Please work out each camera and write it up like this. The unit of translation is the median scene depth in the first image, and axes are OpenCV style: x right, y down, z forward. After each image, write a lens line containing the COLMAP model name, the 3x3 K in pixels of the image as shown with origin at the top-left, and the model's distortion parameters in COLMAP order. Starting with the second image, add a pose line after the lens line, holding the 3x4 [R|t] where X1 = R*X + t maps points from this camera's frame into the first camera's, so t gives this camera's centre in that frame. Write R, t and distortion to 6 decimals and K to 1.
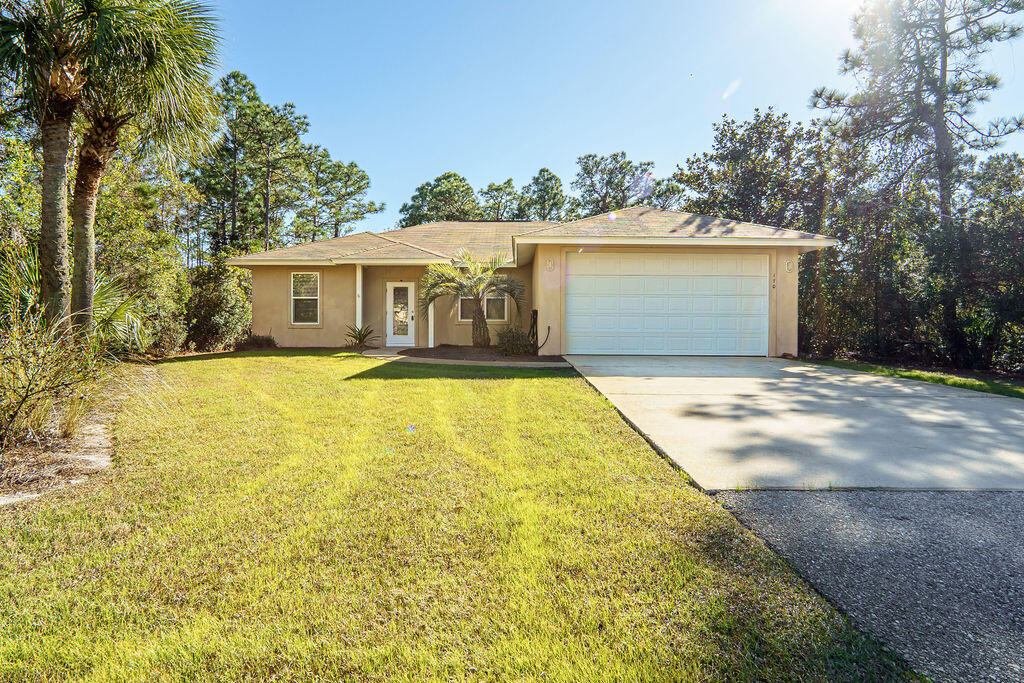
lens RADIAL K [[547.4, 0, 507.4], [0, 547.4, 337.8], [0, 0, 1]] dist [-0.033052, 0.006850]
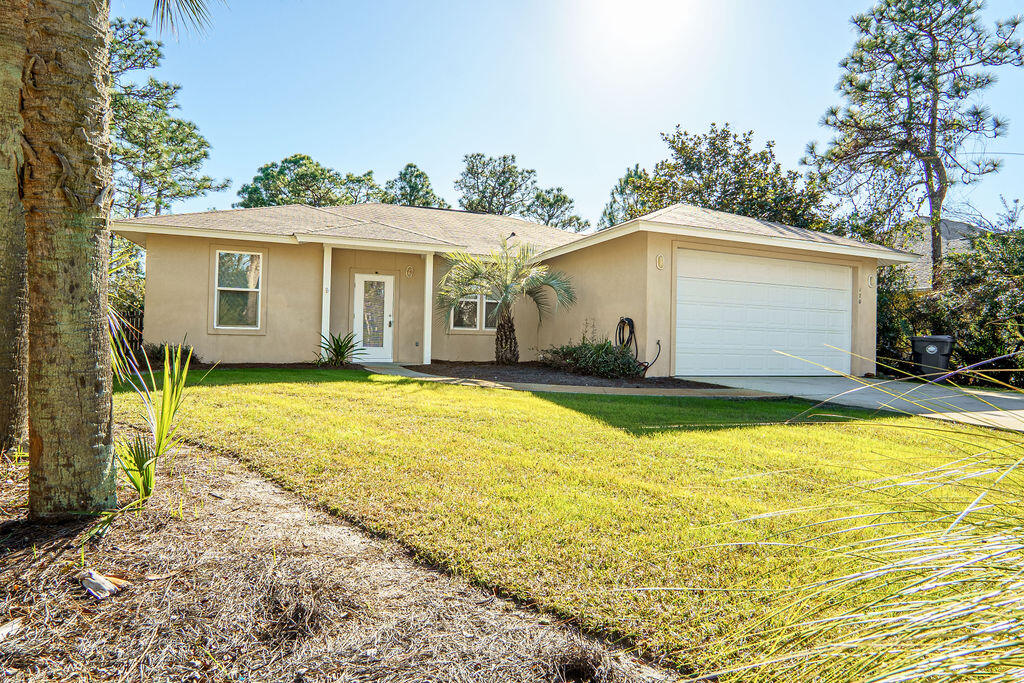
lens RADIAL K [[547.4, 0, 506.1], [0, 547.4, 338.1], [0, 0, 1]] dist [-0.033052, 0.006850]
pose [[0.932595, 0.018670, 0.360440, -0.277859], [-0.012119, 0.999718, -0.020428, -0.003482], [-0.360720, 0.014683, 0.932559, 0.238091]]
